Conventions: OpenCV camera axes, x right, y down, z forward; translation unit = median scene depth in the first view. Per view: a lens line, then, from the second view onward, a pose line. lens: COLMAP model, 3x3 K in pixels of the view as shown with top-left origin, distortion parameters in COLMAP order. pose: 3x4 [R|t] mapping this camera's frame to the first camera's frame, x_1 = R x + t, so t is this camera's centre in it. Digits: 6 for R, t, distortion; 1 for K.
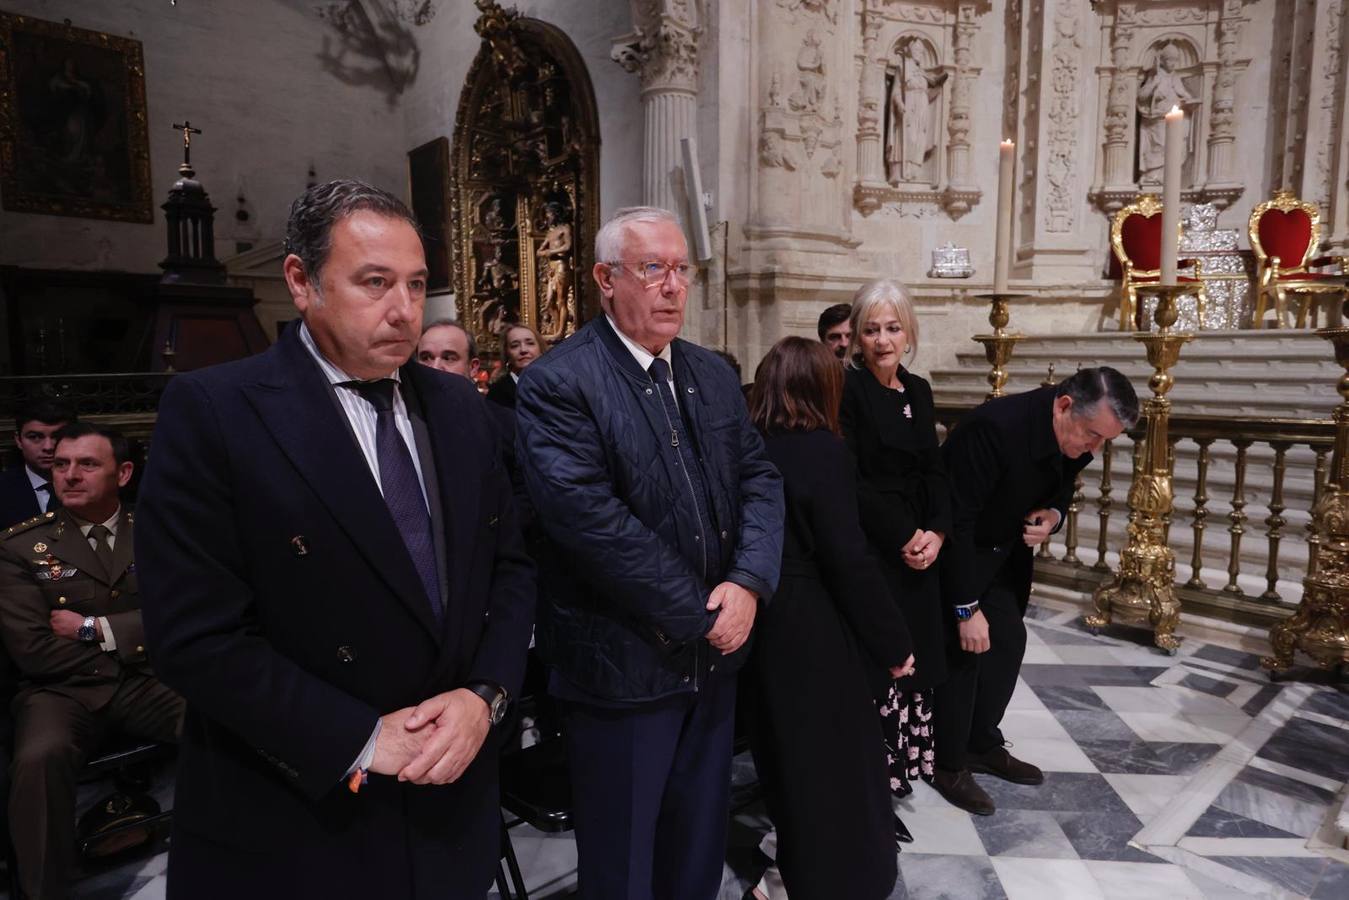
lens RADIAL K [[842.9, 0, 655.5], [0, 842.9, 447.9], [0, 0, 1]] dist [0.024159, -0.018691]
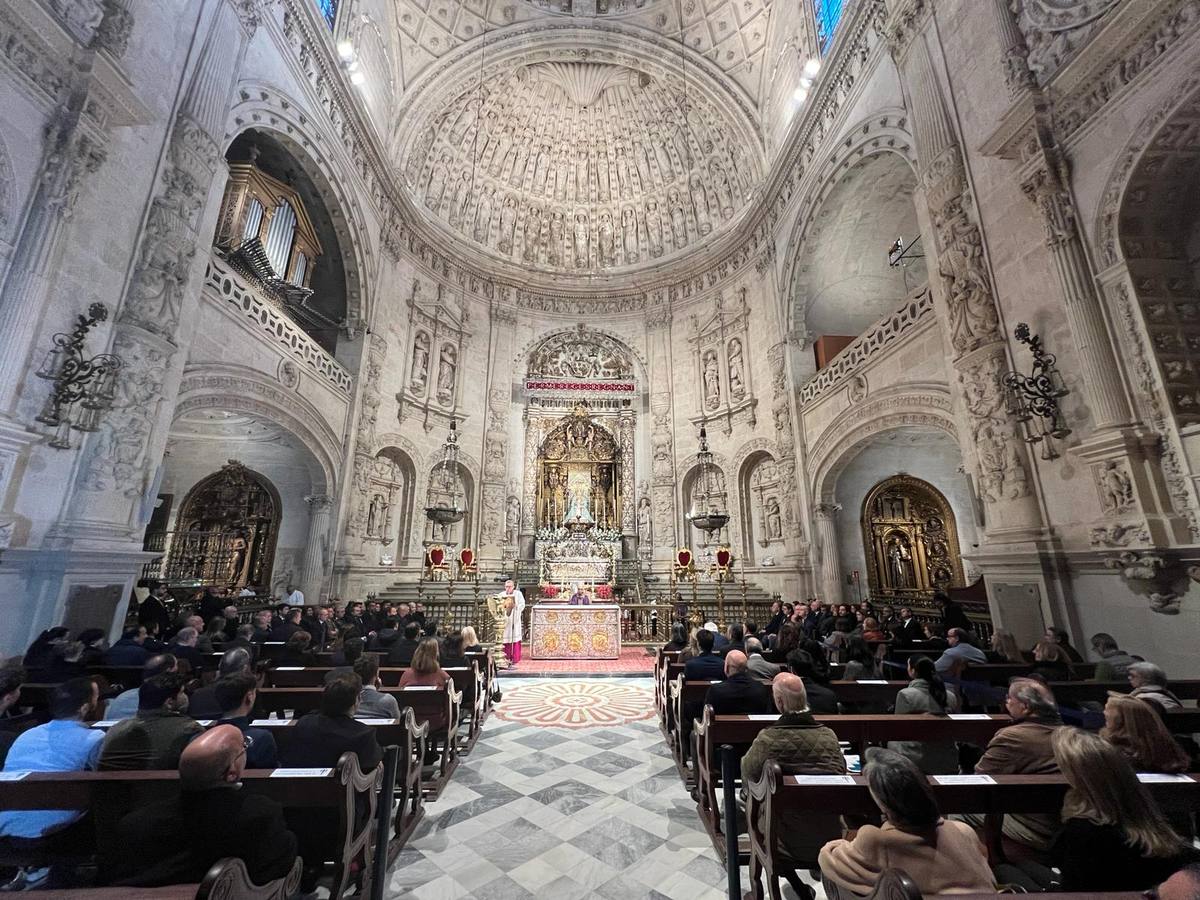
lens RADIAL K [[487.7, 0, 600.0], [0, 487.7, 450.0], [0, 0, 1]] dist [-0.000932, -0.000002]
pose [[0.626457, 0.202259, 0.752757, -0.680141], [0.082869, 0.942990, -0.322338, 0.066696], [-0.775039, 0.264311, 0.573981, -0.915097]]
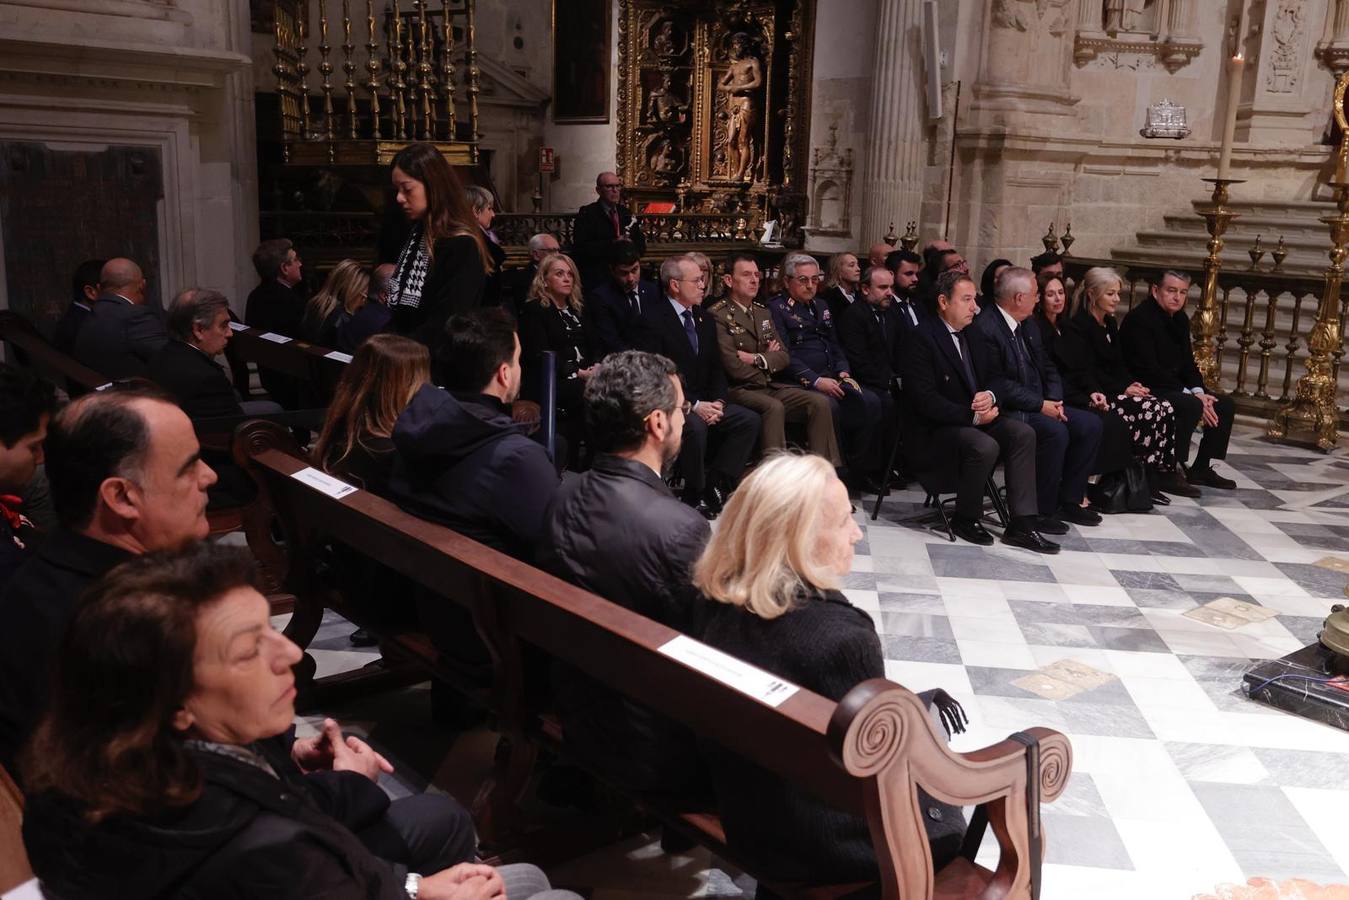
lens RADIAL K [[1247.9, 0, 673.4], [0, 1247.9, 430.2], [0, 0, 1]] dist [0.017660, 0.026416]
pose [[0.999156, 0.040224, 0.008269, -0.212368], [-0.040791, 0.995383, 0.086883, 0.032209], [-0.004736, -0.087147, 0.996184, -0.460457]]
